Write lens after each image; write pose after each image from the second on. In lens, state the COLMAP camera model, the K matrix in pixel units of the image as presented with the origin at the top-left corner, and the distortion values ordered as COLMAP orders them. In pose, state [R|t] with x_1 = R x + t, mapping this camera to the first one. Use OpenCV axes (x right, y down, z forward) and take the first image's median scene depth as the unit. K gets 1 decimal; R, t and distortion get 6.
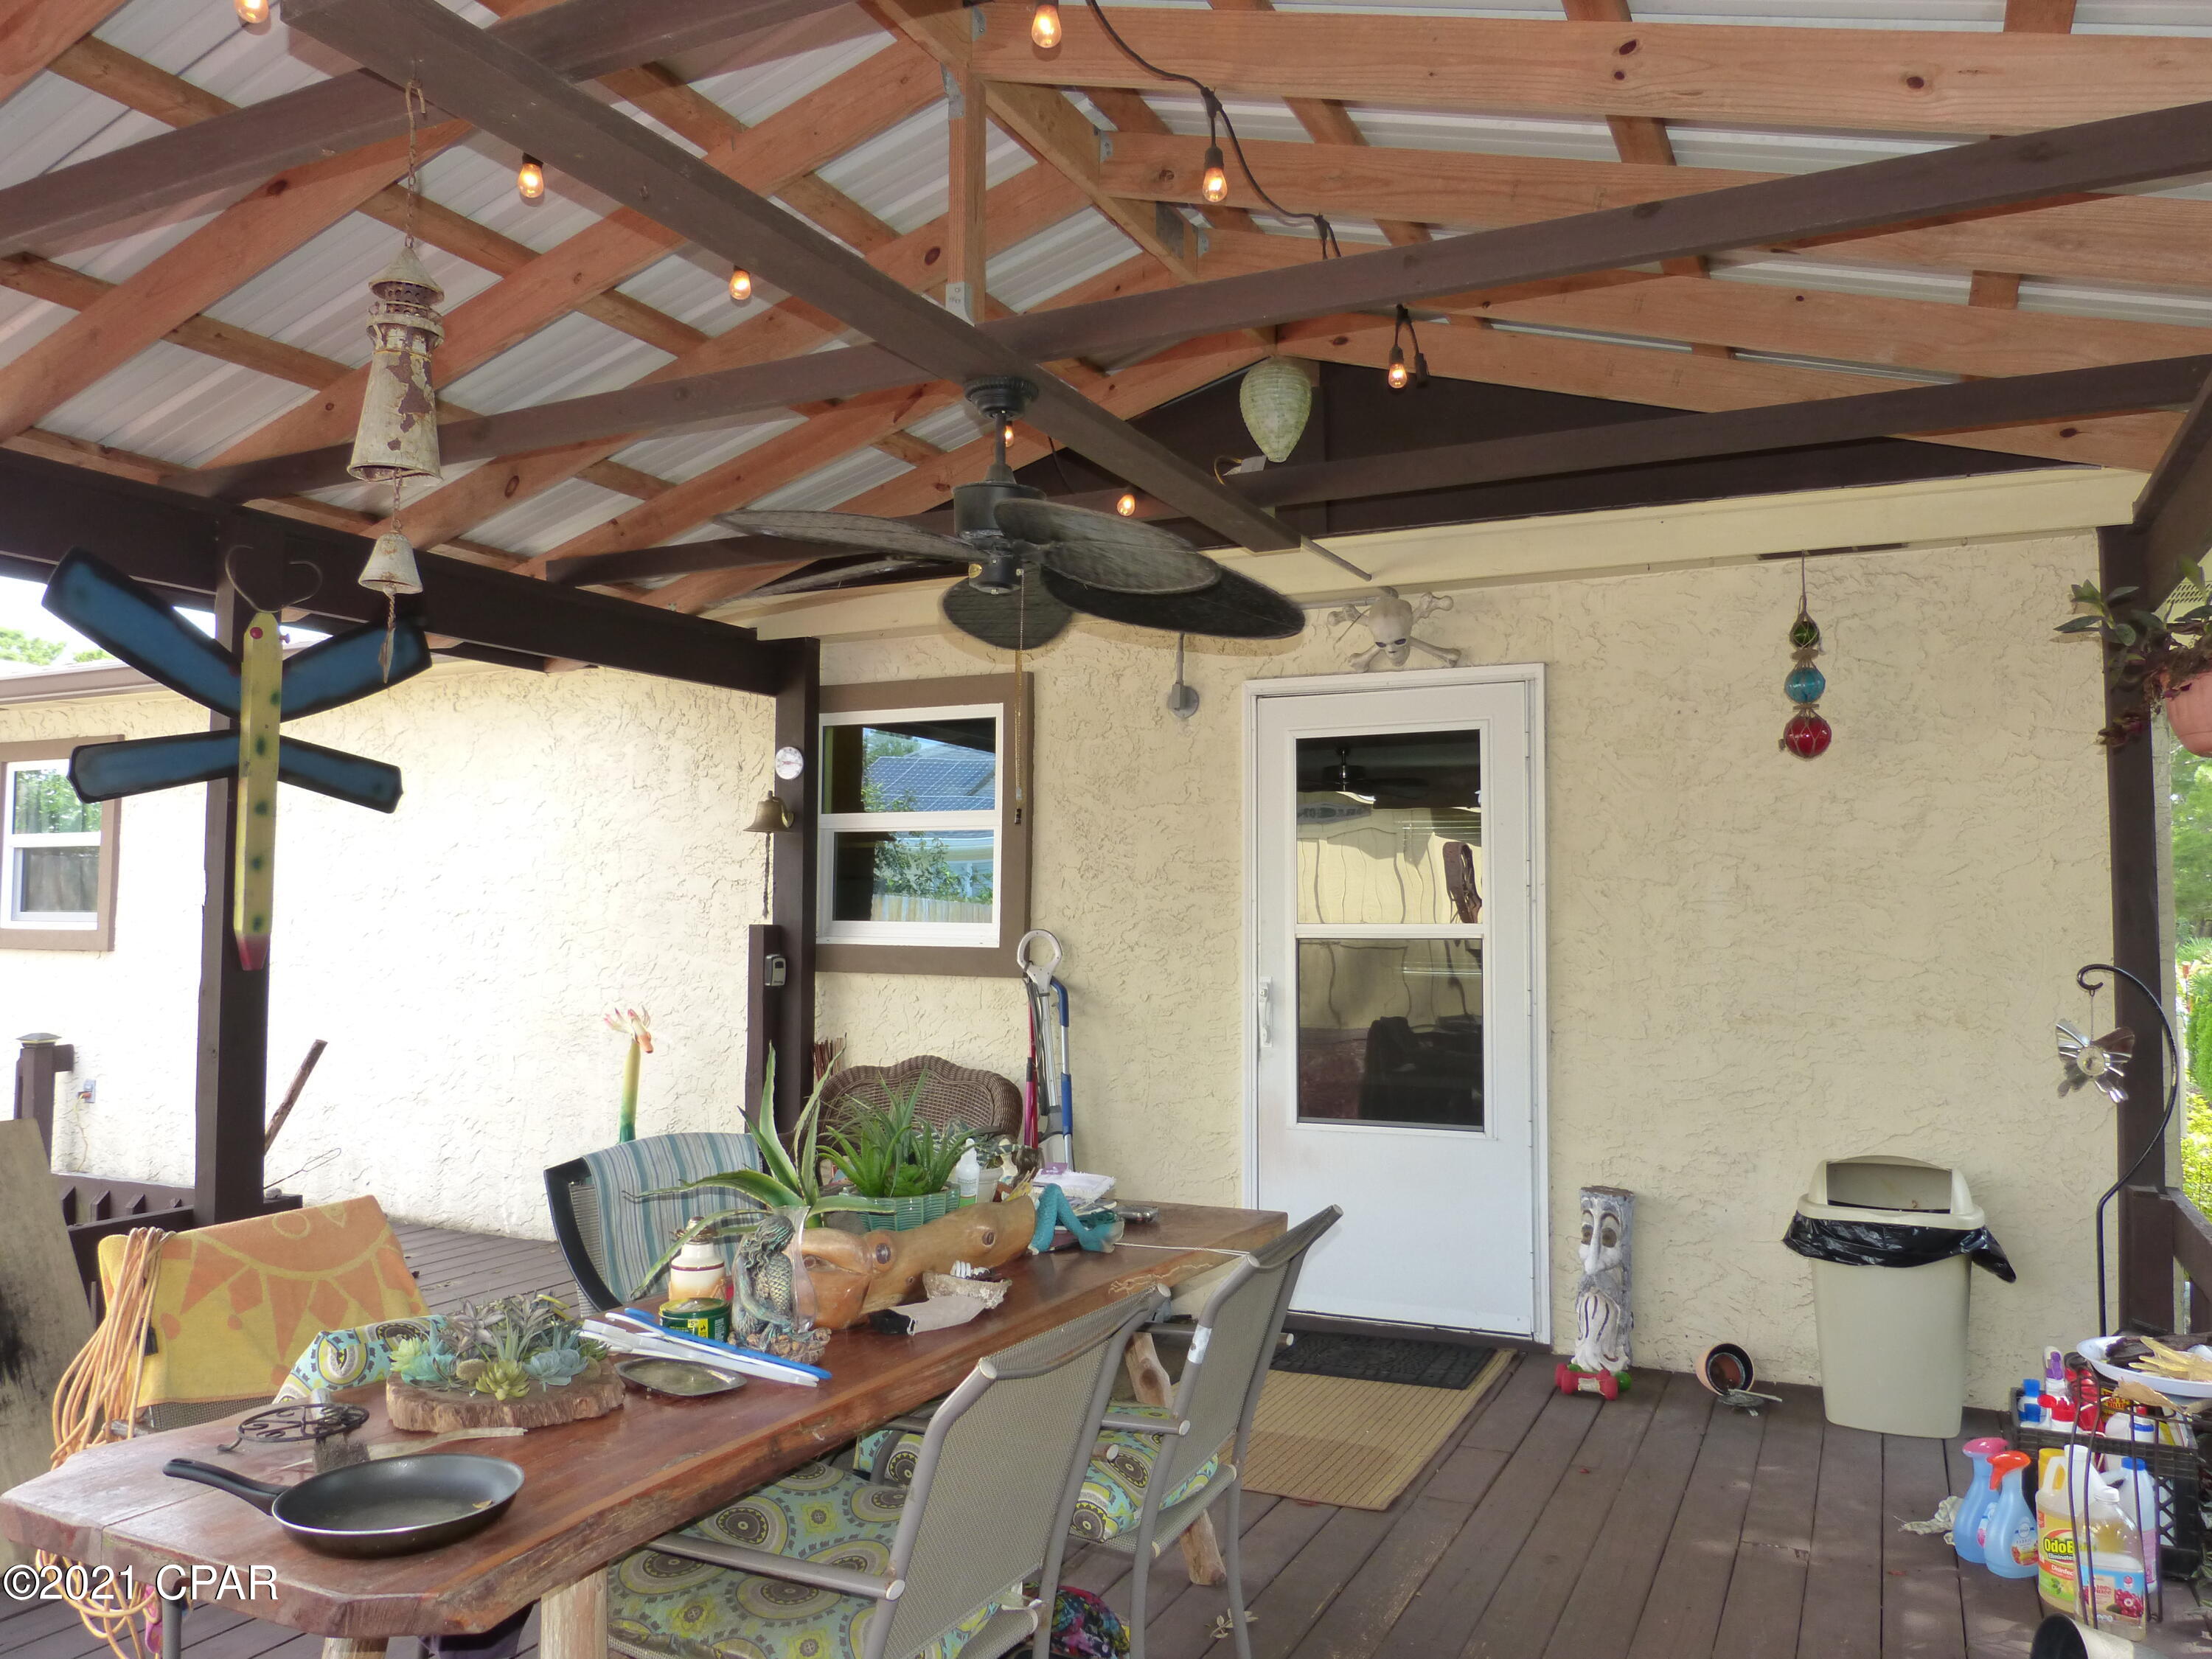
lens RADIAL K [[1627.9, 0, 1106.2], [0, 1627.9, 822.3], [0, 0, 1]] dist [-0.032224, -0.001352]
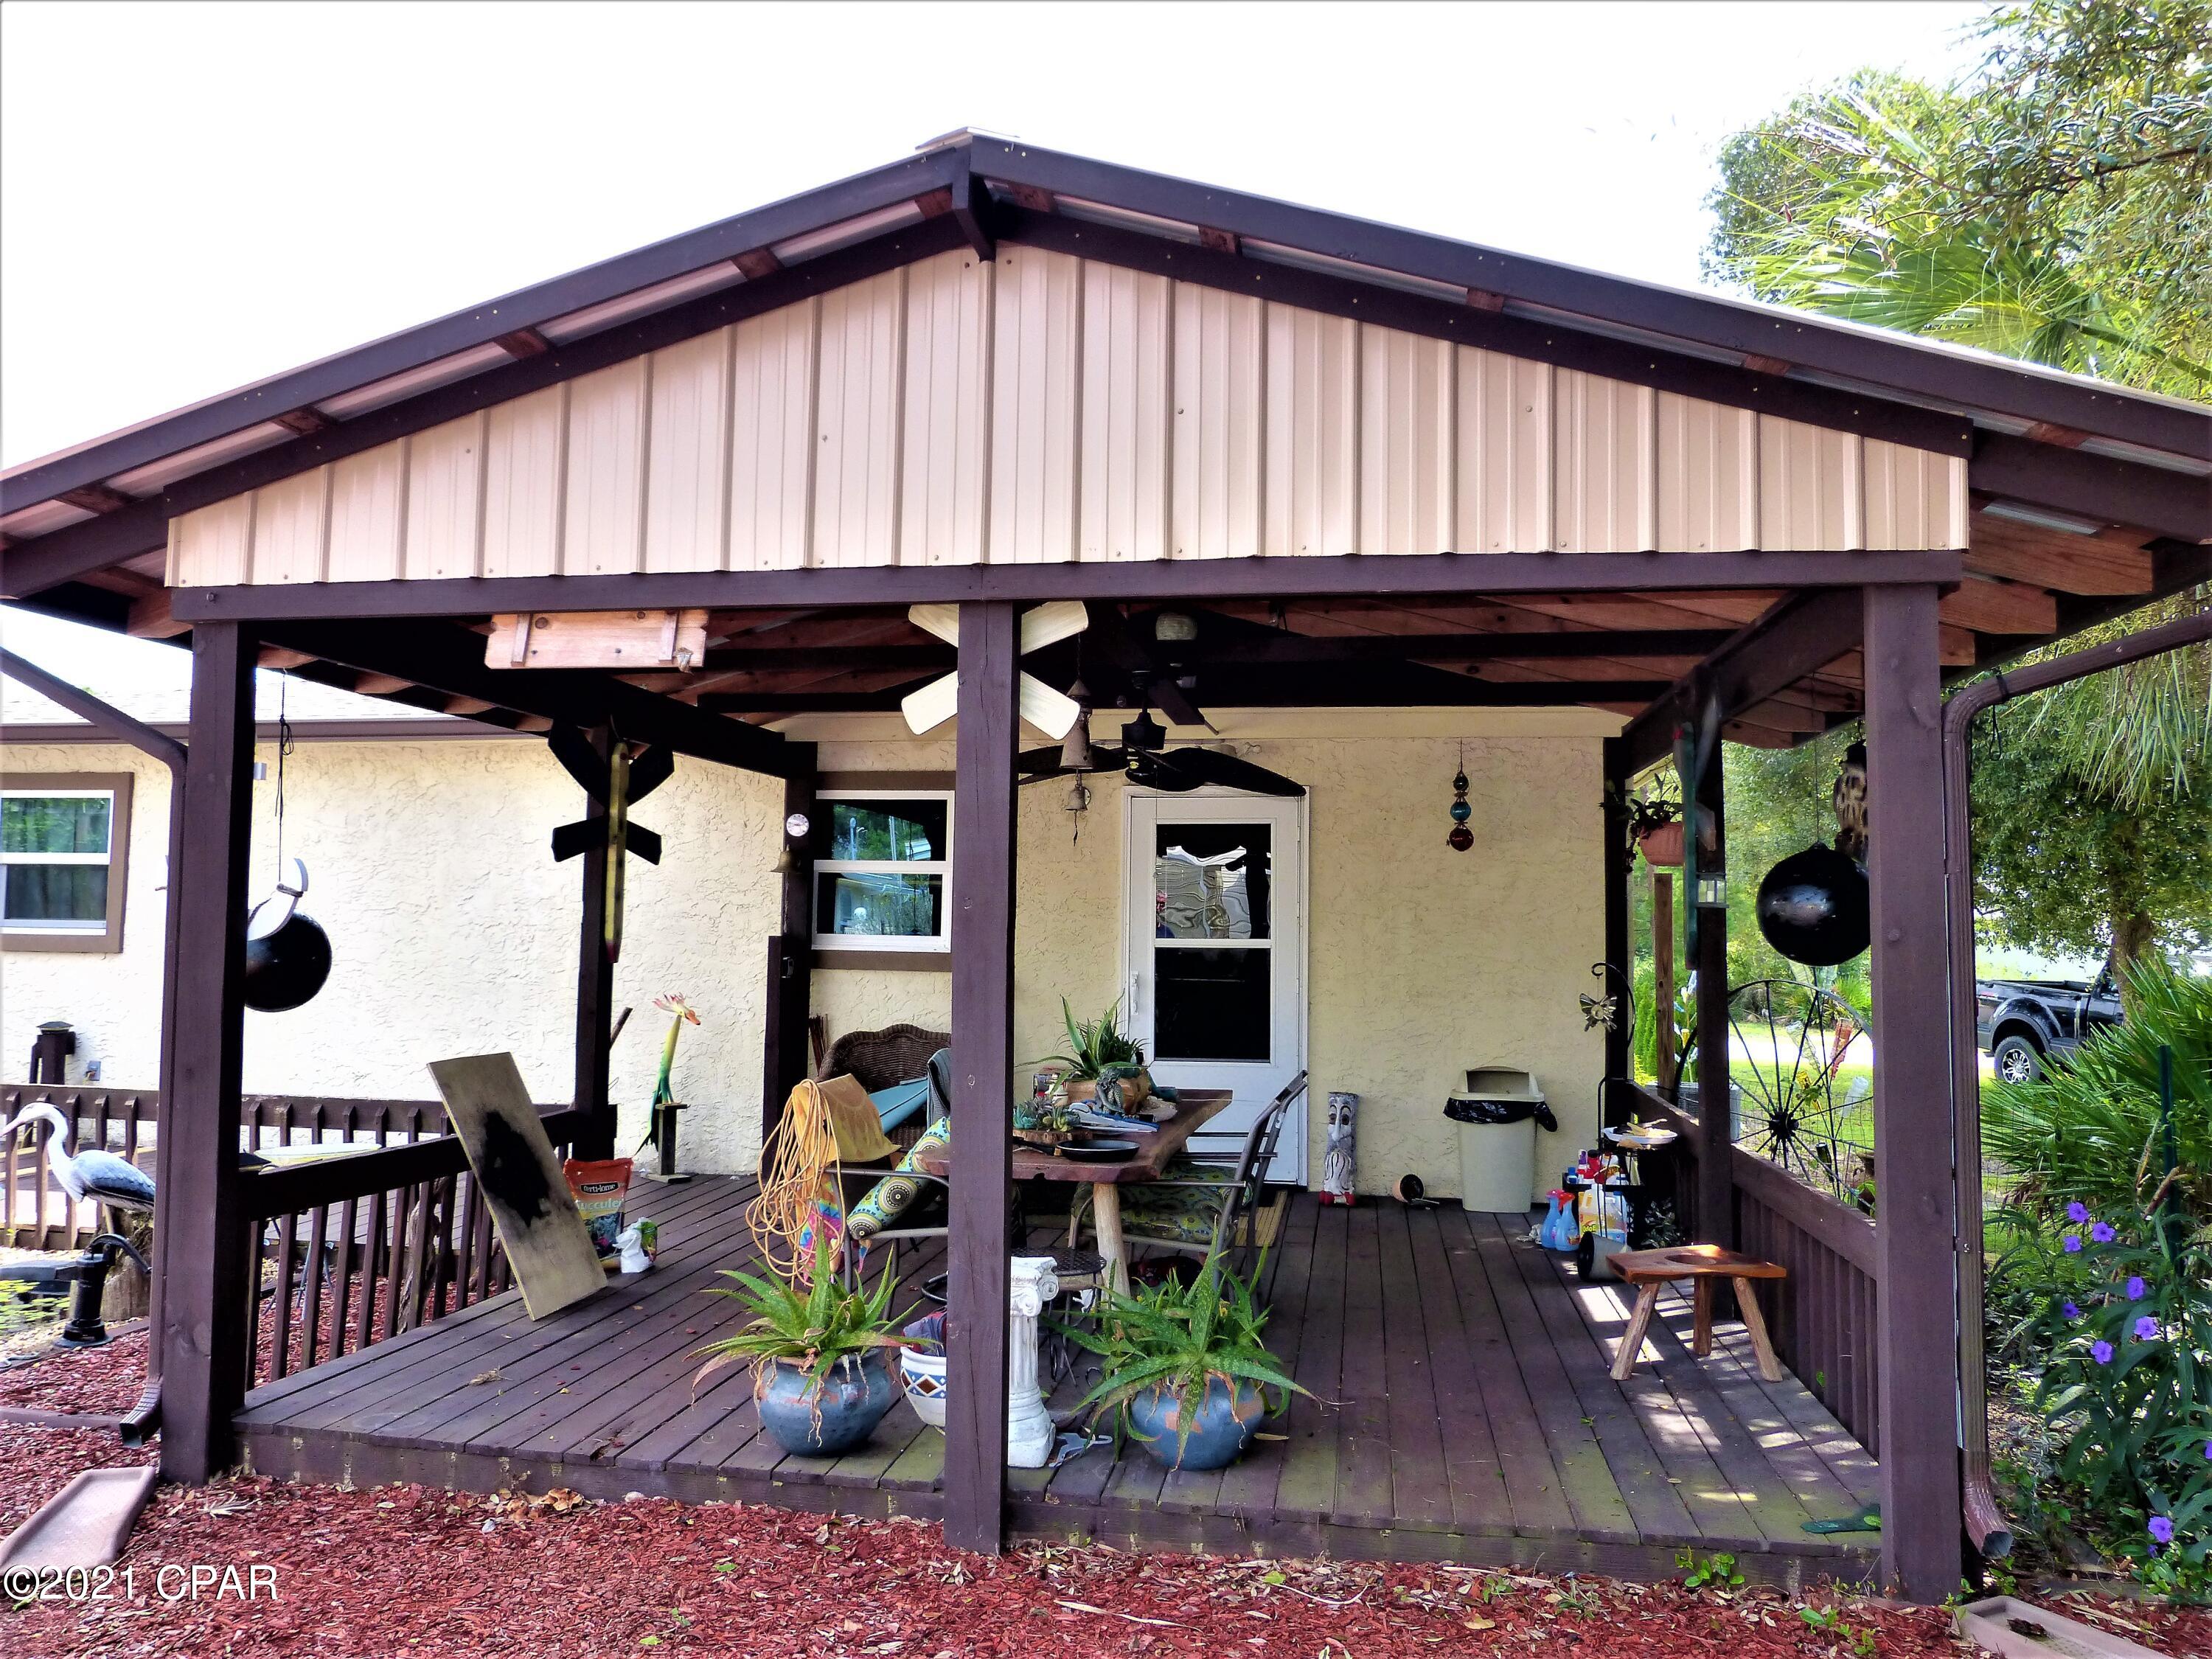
lens RADIAL K [[1655.9, 0, 1095.2], [0, 1655.9, 827.8], [0, 0, 1]] dist [-0.042663, 0.039358]
pose [[0.958621, 0.026756, 0.283425, -0.436011], [-0.025644, 0.999642, -0.007634, -0.035833], [-0.283528, 0.000050, 0.958964, -0.597915]]
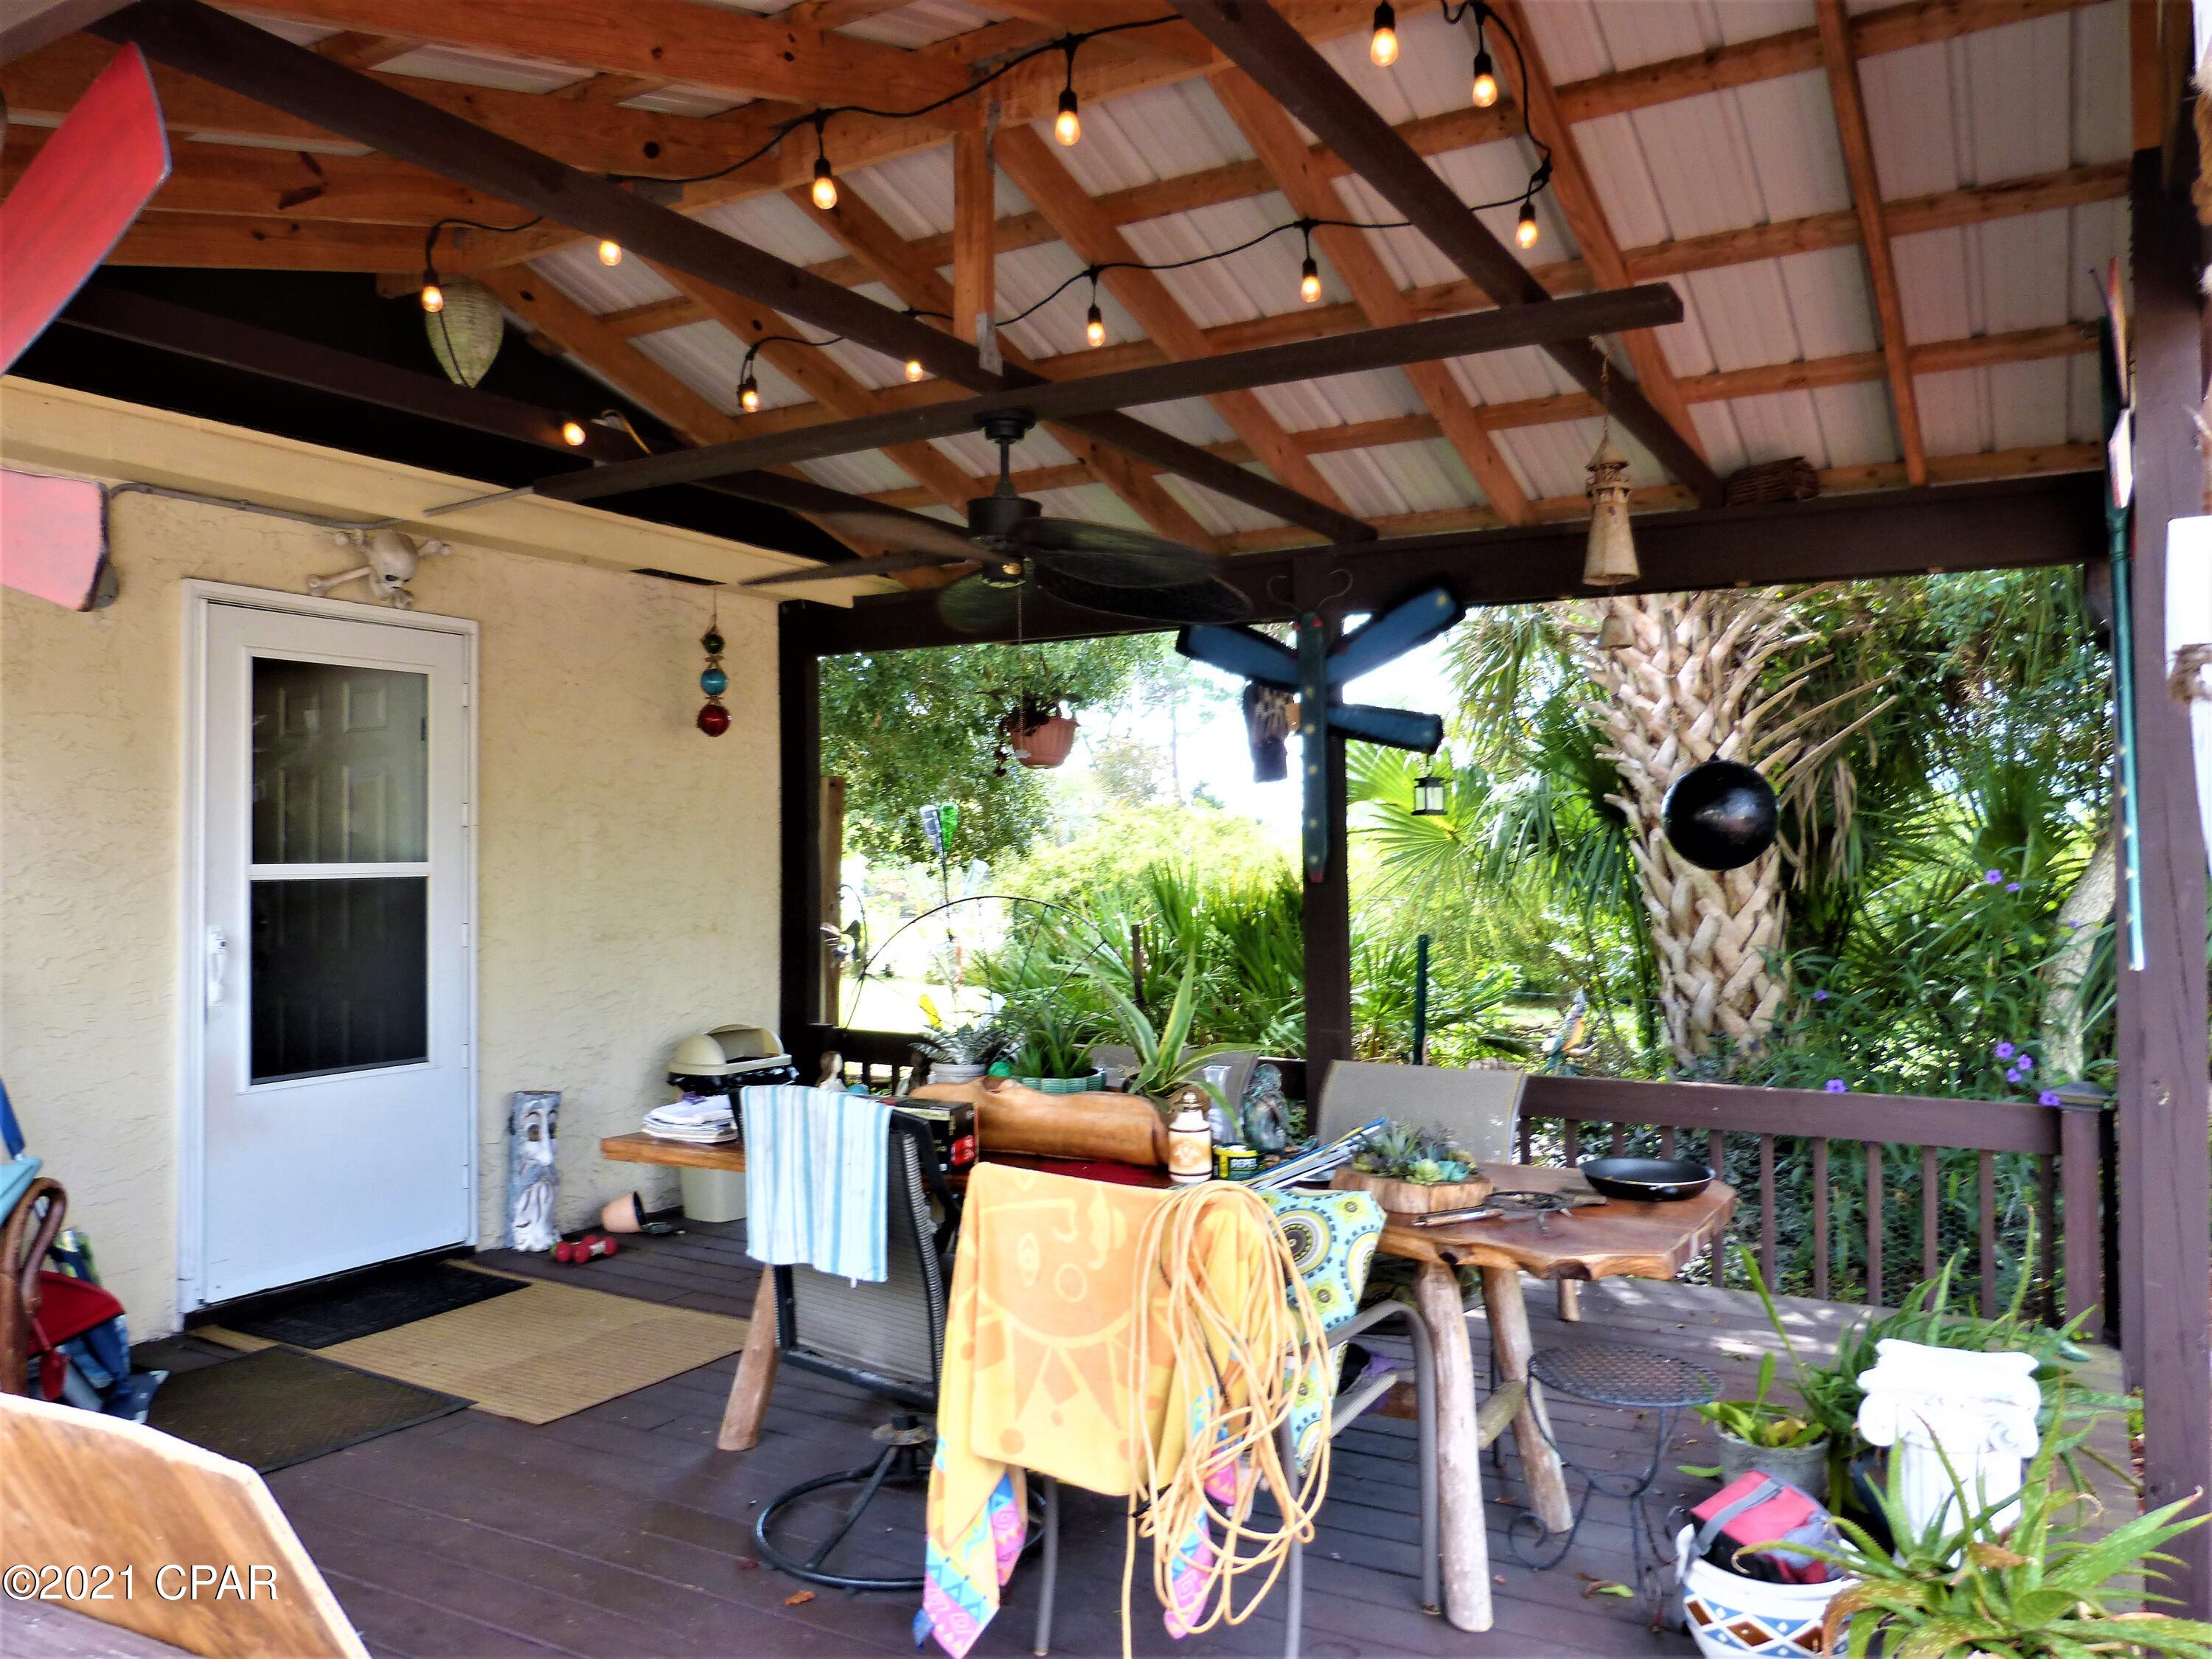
lens RADIAL K [[1655.9, 0, 1095.2], [0, 1655.9, 827.8], [0, 0, 1]] dist [-0.042663, 0.039358]
pose [[0.071550, 0.015051, 0.997323, -0.795550], [-0.052313, 0.998567, -0.011317, 0.030313], [-0.996064, -0.051364, 0.072235, 0.507353]]
